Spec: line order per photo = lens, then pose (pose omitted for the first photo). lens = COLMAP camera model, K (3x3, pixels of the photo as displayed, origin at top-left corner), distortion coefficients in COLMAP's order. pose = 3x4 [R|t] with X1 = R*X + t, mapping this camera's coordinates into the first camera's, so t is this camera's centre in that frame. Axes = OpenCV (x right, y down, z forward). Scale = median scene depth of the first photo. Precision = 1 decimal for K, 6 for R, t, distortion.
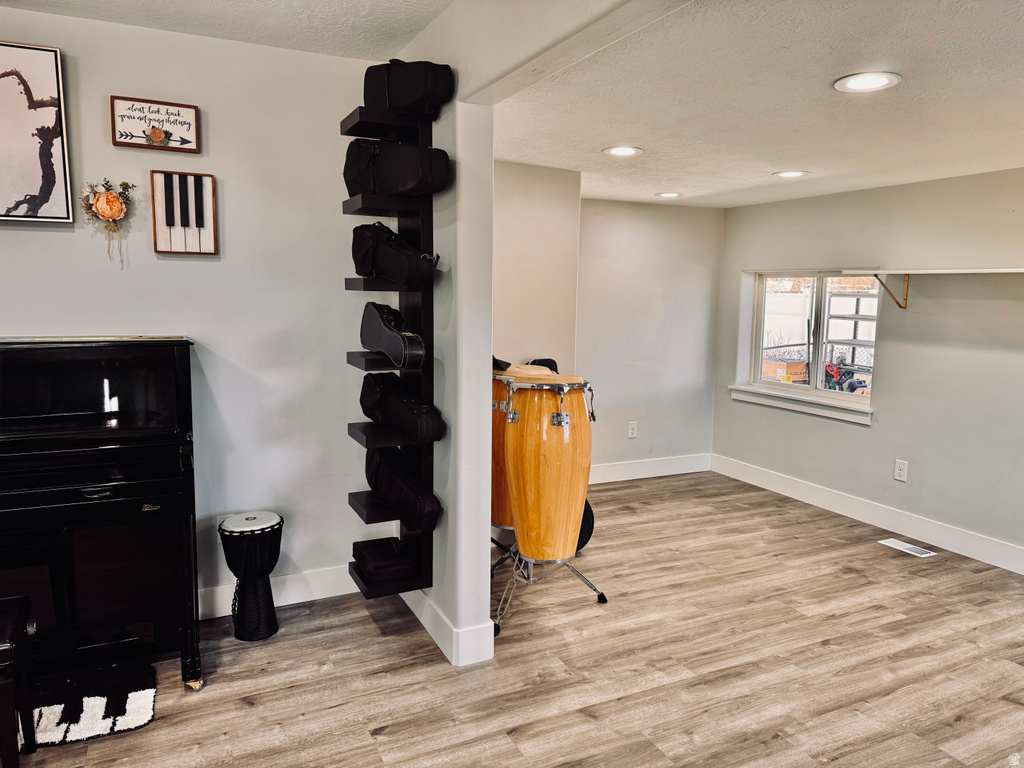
lens RADIAL K [[710.5, 0, 509.1], [0, 710.5, 381.9], [0, 0, 1]] dist [0.034612, -0.045112]
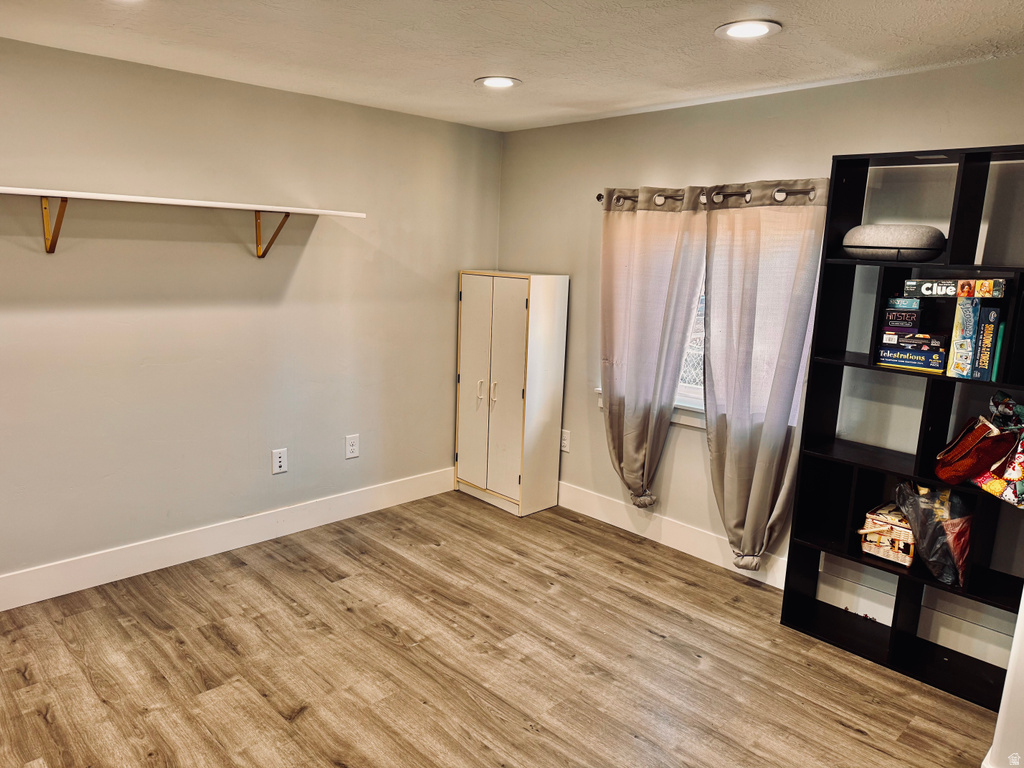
lens RADIAL K [[710.5, 0, 516.9], [0, 710.5, 388.1], [0, 0, 1]] dist [0.034612, -0.045112]
pose [[-0.318105, -0.207812, 0.924999, -0.074987], [0.084388, 0.965601, 0.245955, -0.095419], [-0.944292, 0.156299, -0.289626, 0.725778]]
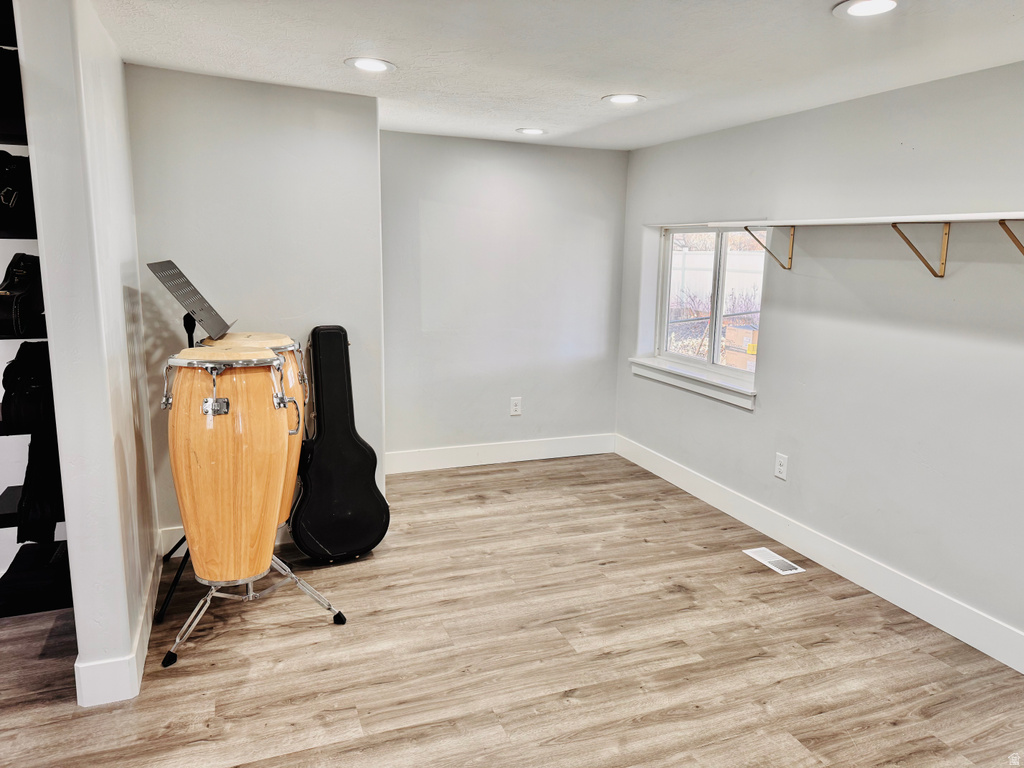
lens RADIAL K [[710.5, 0, 507.7], [0, 710.5, 383.2], [0, 0, 1]] dist [0.034612, -0.045112]
pose [[0.996968, 0.020241, -0.075132, 0.386160], [-0.015781, 0.998104, 0.059492, -0.022022], [0.076194, -0.058126, 0.995397, 0.204991]]
